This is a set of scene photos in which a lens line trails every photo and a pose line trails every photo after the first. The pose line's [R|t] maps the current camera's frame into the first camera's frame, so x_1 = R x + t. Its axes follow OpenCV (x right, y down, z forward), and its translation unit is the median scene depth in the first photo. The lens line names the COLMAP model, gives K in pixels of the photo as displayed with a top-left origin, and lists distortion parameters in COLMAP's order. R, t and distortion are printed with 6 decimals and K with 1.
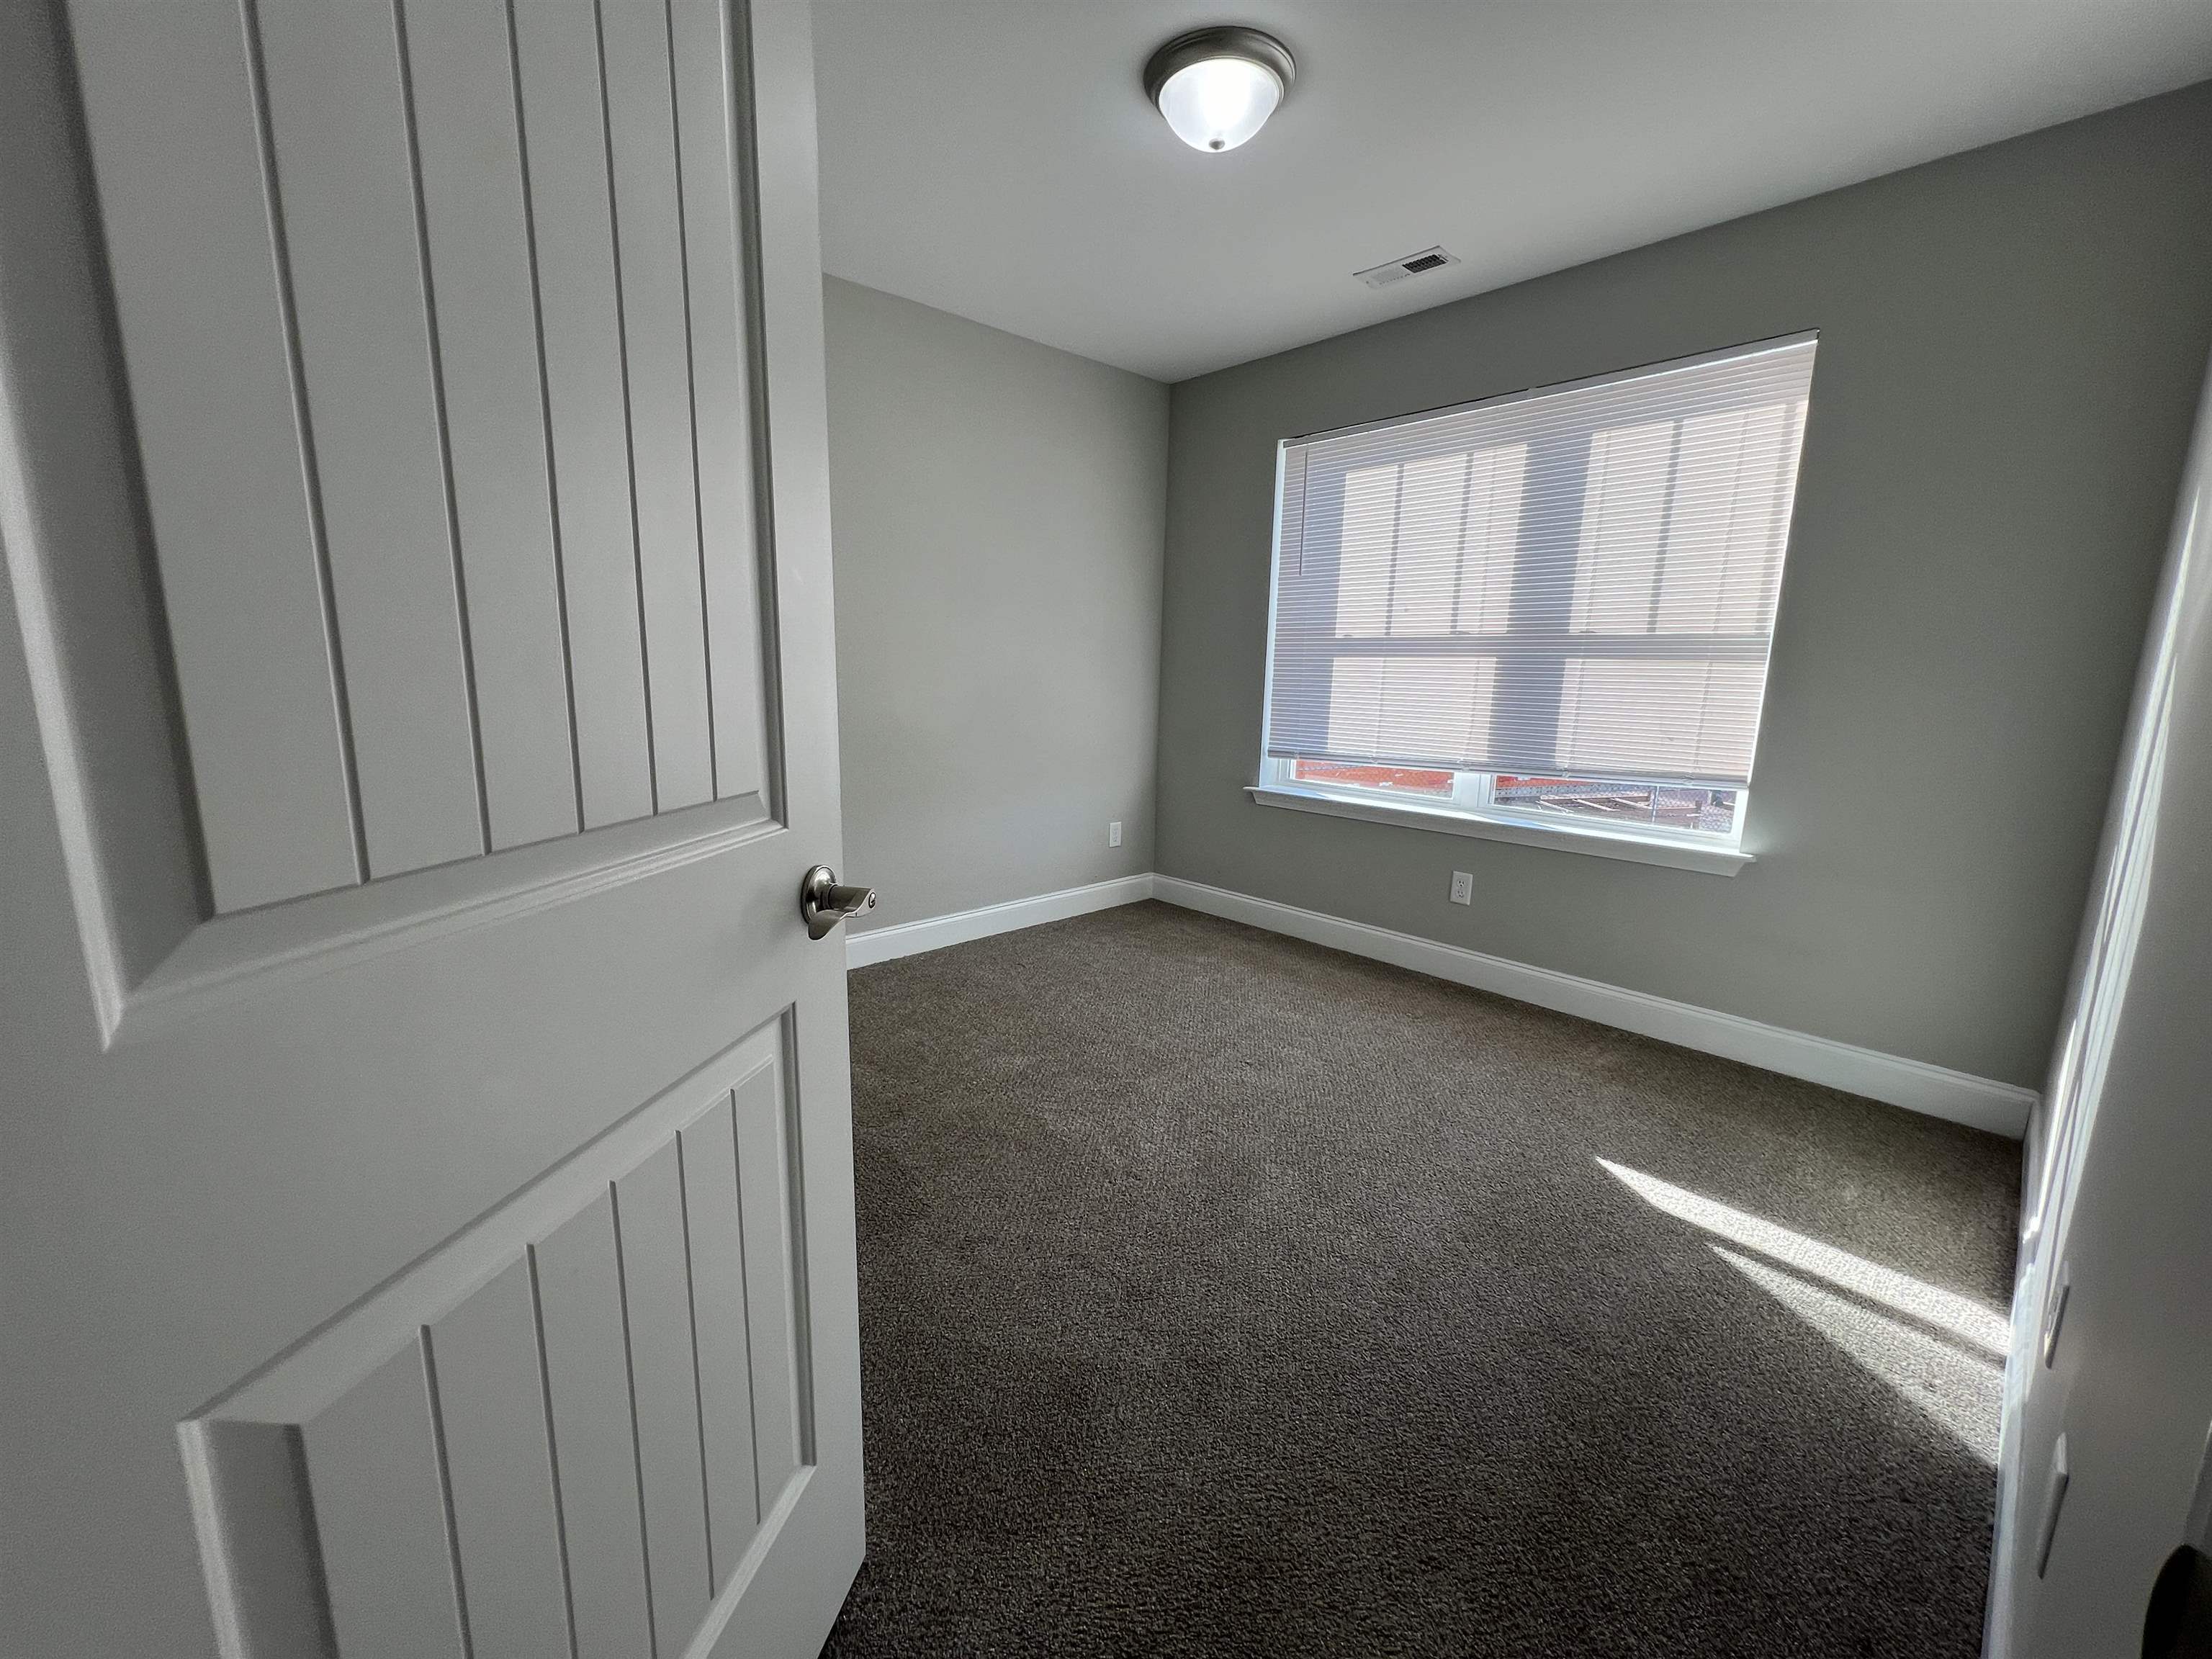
lens RADIAL K [[886.8, 0, 1110.0], [0, 886.8, 839.4], [0, 0, 1]] dist [0.001345, 0.000252]
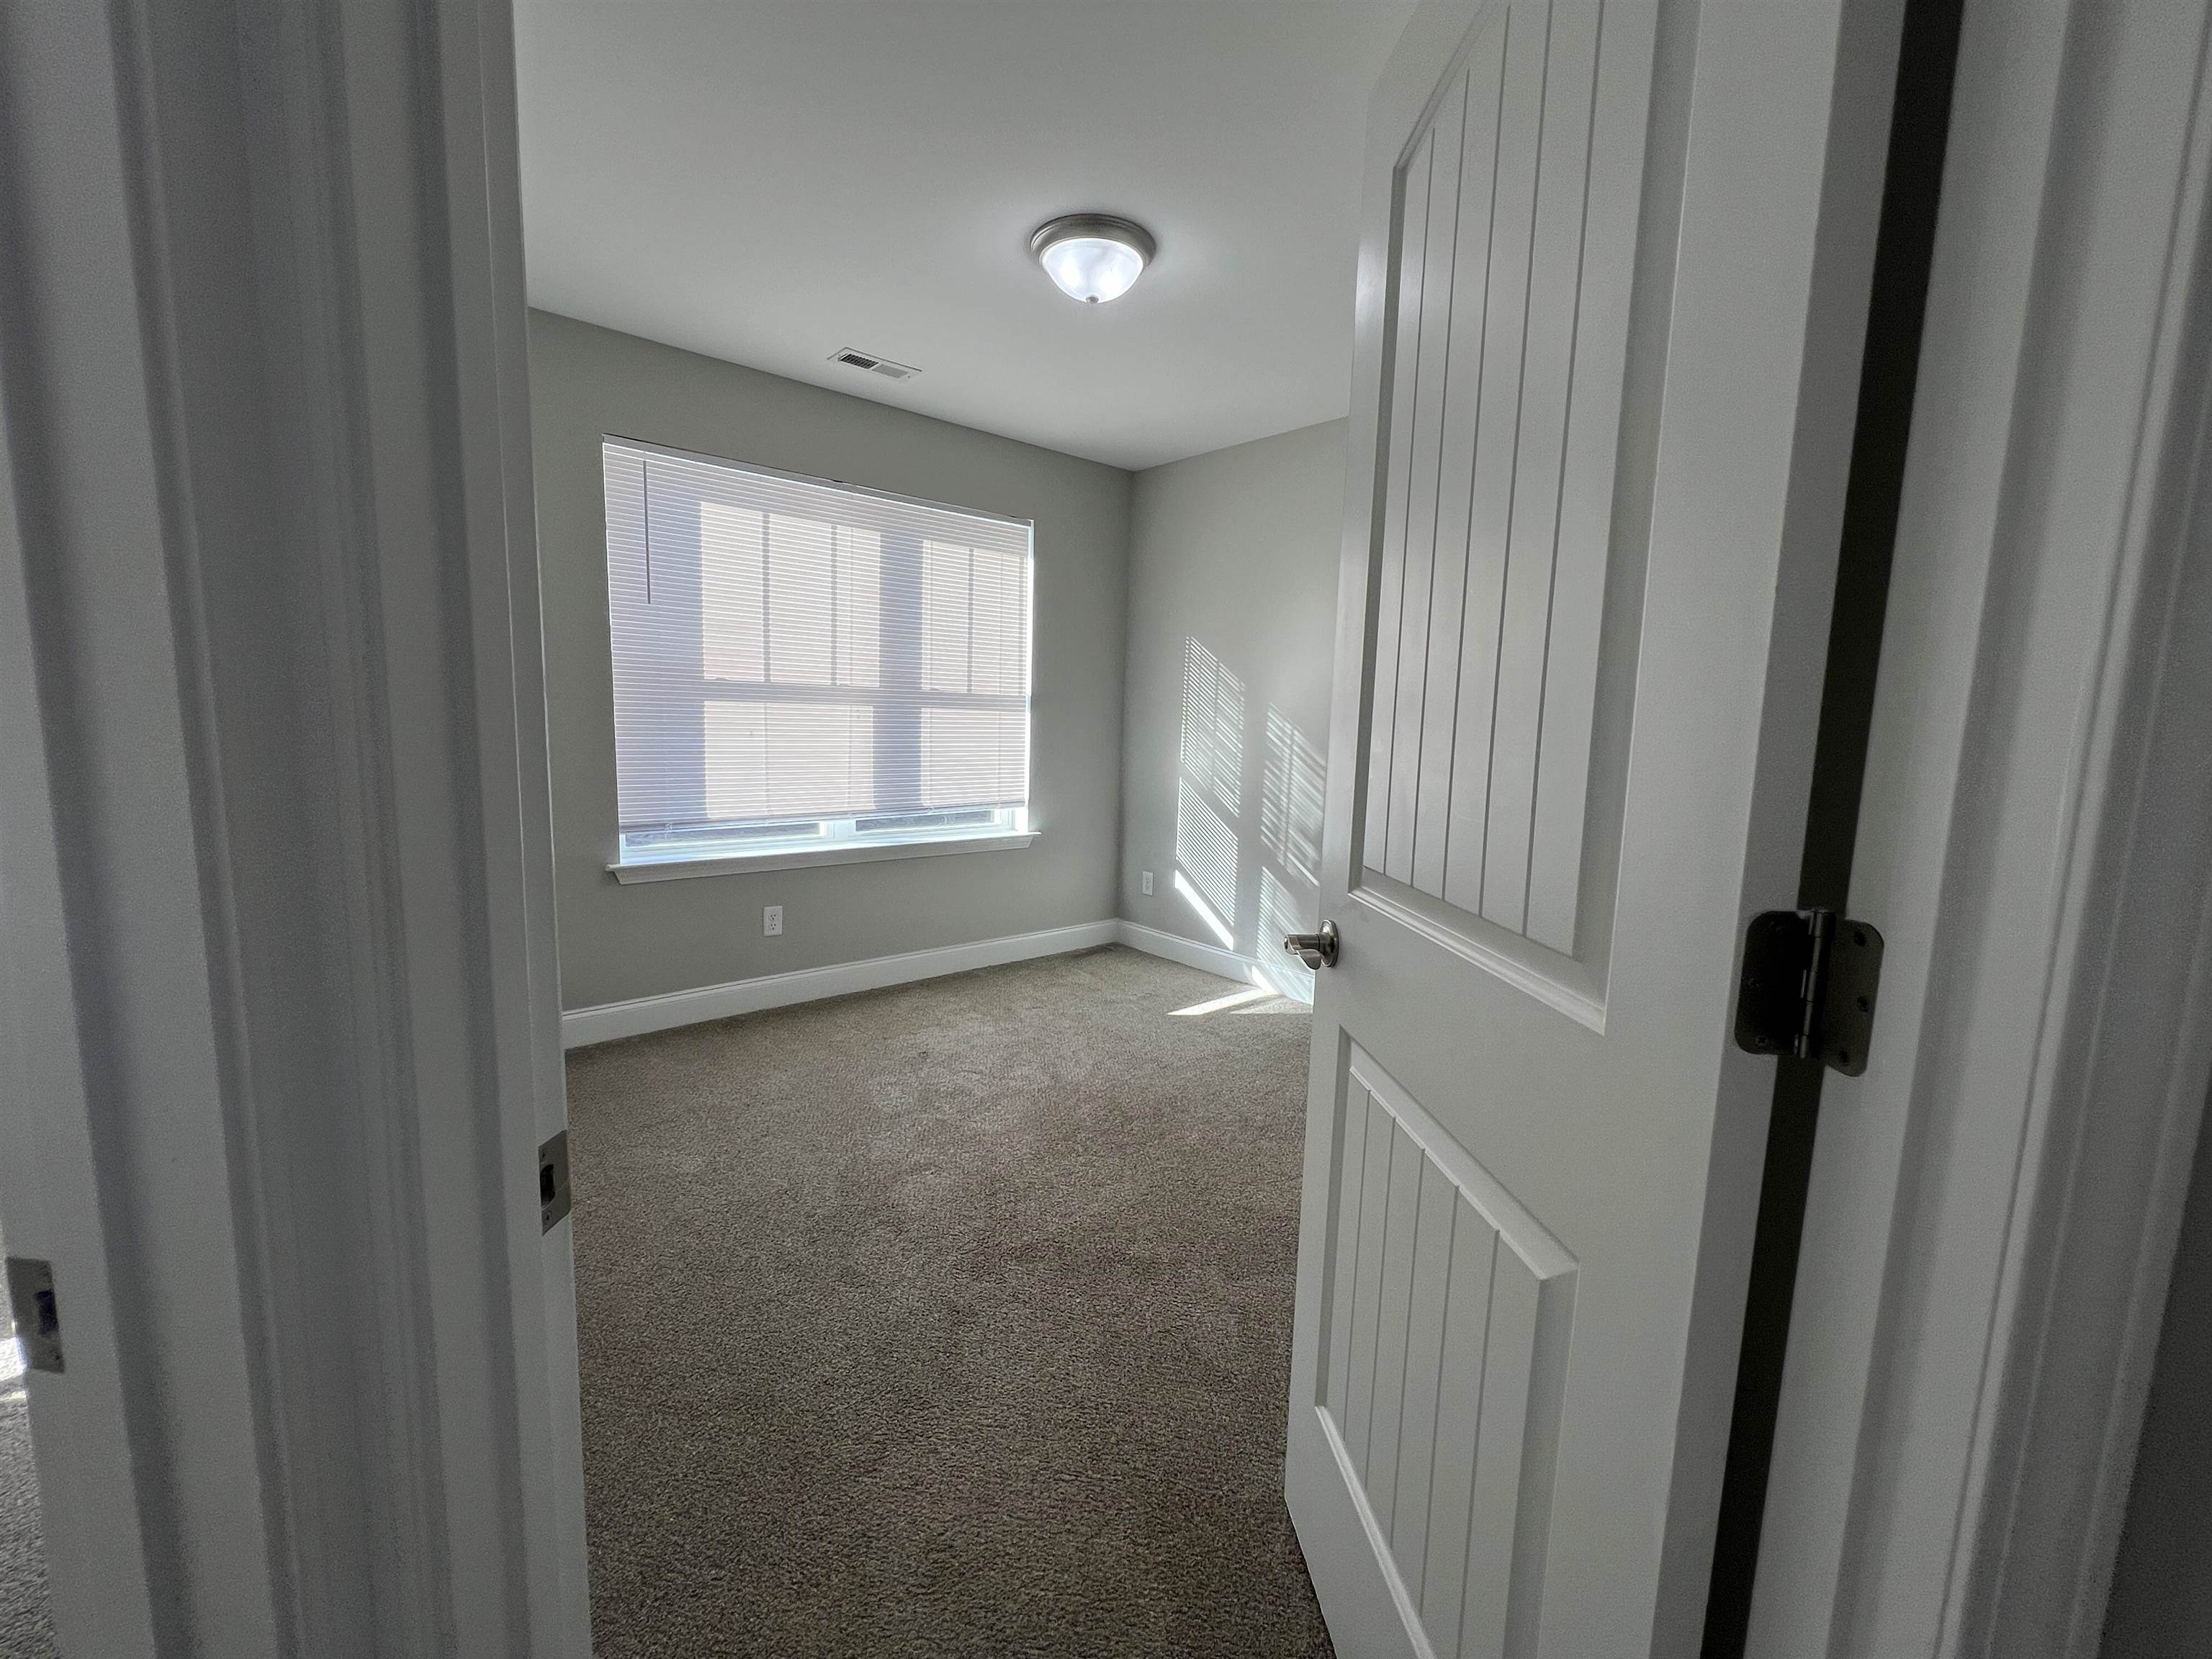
lens RADIAL K [[886.8, 0, 1112.7], [0, 886.8, 820.4], [0, 0, 1]] dist [0.001345, 0.000252]
pose [[0.043582, -0.124814, 0.991223, -0.753536], [0.170956, 0.978463, 0.115691, -0.142303], [-0.984314, 0.164413, 0.063981, 0.653541]]
